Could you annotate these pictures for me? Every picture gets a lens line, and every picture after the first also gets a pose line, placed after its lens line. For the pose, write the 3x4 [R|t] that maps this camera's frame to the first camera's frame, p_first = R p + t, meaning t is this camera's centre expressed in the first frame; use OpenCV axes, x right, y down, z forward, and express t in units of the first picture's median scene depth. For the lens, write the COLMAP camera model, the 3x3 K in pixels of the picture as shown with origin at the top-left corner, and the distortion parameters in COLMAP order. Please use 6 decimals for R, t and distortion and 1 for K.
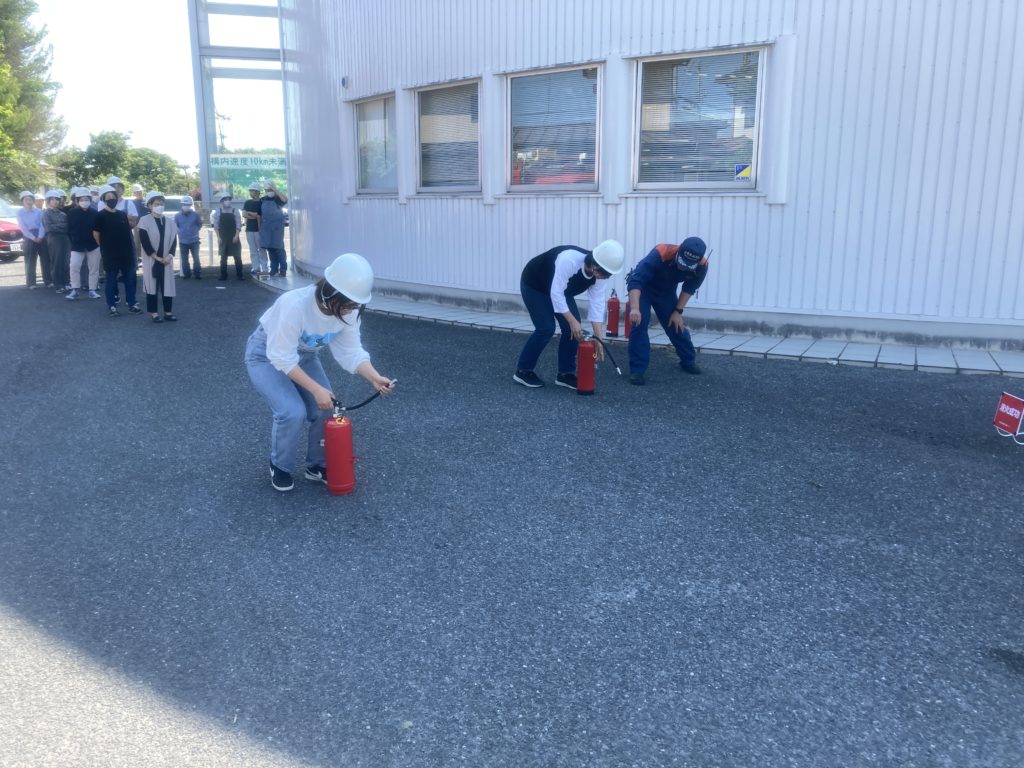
lens RADIAL K [[789.2, 0, 491.0], [0, 789.2, 385.7], [0, 0, 1]] dist [0.008928, -0.051589]
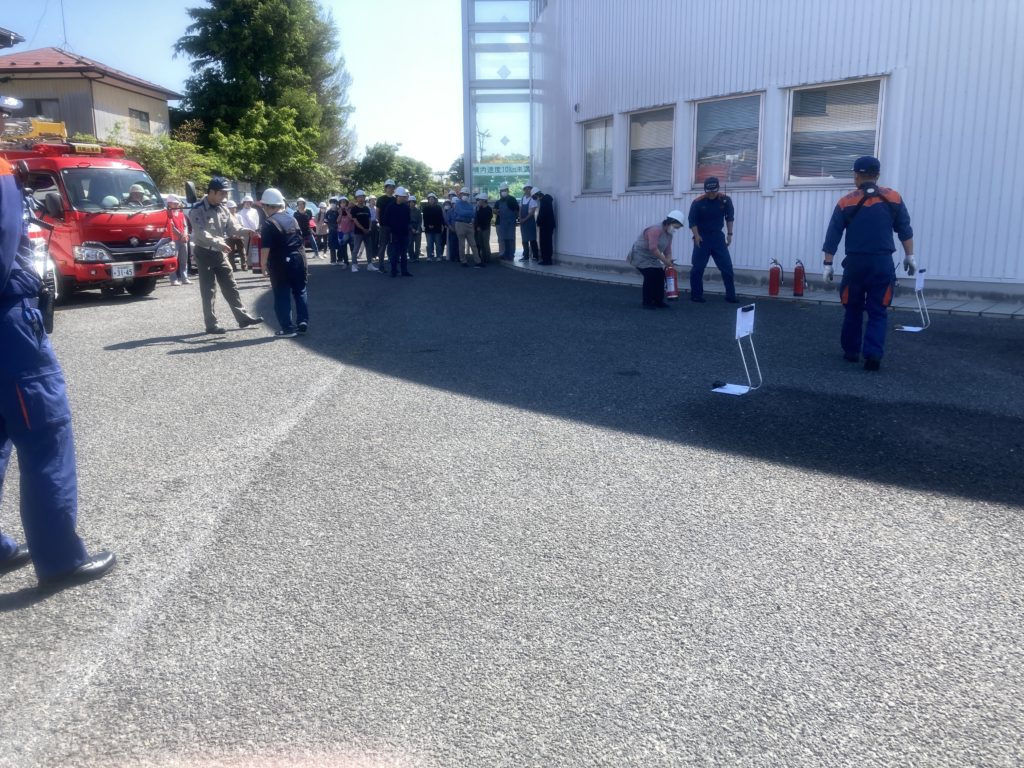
lens RADIAL K [[789.2, 0, 491.0], [0, 789.2, 385.7], [0, 0, 1]] dist [0.008928, -0.051589]
pose [[0.957975, 0.051196, -0.282245, 0.057954], [-0.051760, 0.998645, 0.005461, 0.061611], [0.282142, 0.009377, 0.959327, -0.237012]]
